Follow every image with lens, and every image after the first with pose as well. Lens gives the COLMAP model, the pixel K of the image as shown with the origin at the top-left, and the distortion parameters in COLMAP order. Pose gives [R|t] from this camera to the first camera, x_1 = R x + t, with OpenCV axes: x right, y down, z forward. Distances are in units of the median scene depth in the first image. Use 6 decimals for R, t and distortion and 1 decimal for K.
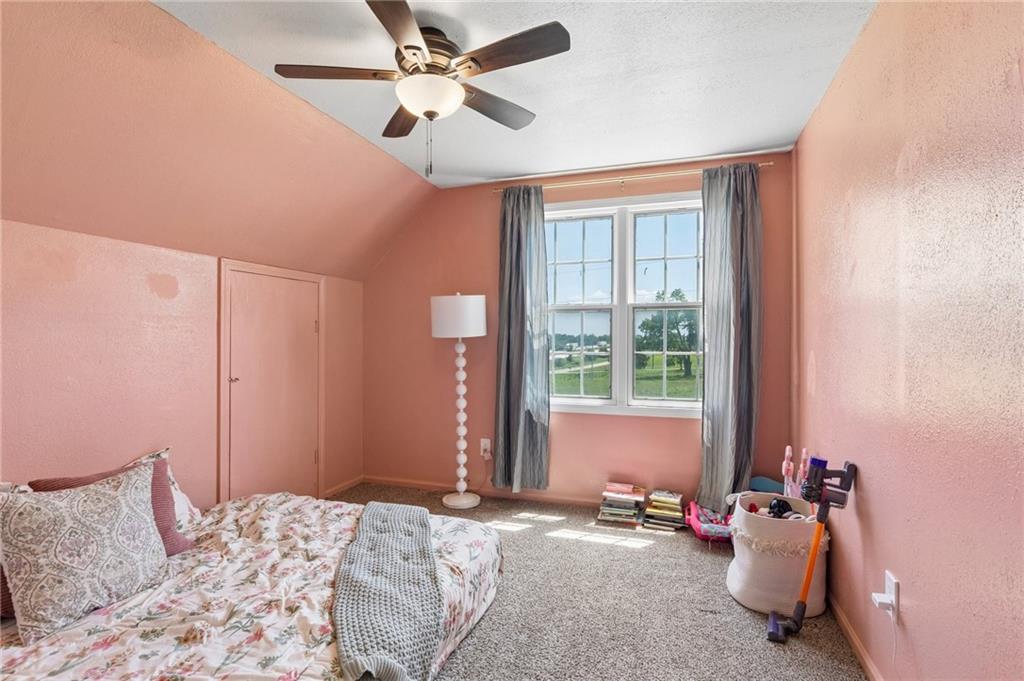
lens RADIAL K [[516.6, 0, 512.0], [0, 516.6, 340.5], [0, 0, 1]] dist [0.015125, -0.000047]
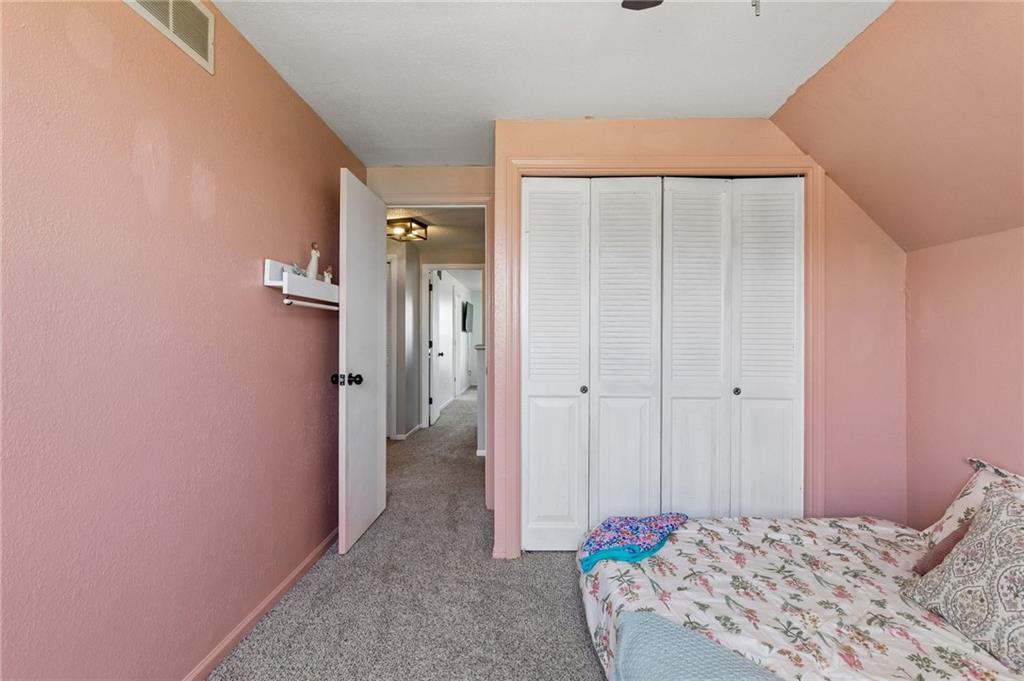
lens RADIAL K [[516.6, 0, 512.0], [0, 516.6, 340.5], [0, 0, 1]] dist [0.015125, -0.000047]
pose [[-0.956350, -0.004839, -0.292184, 0.240111], [-0.006057, 0.999976, 0.003266, 0.001702], [0.292161, 0.004893, -0.956357, 1.597690]]
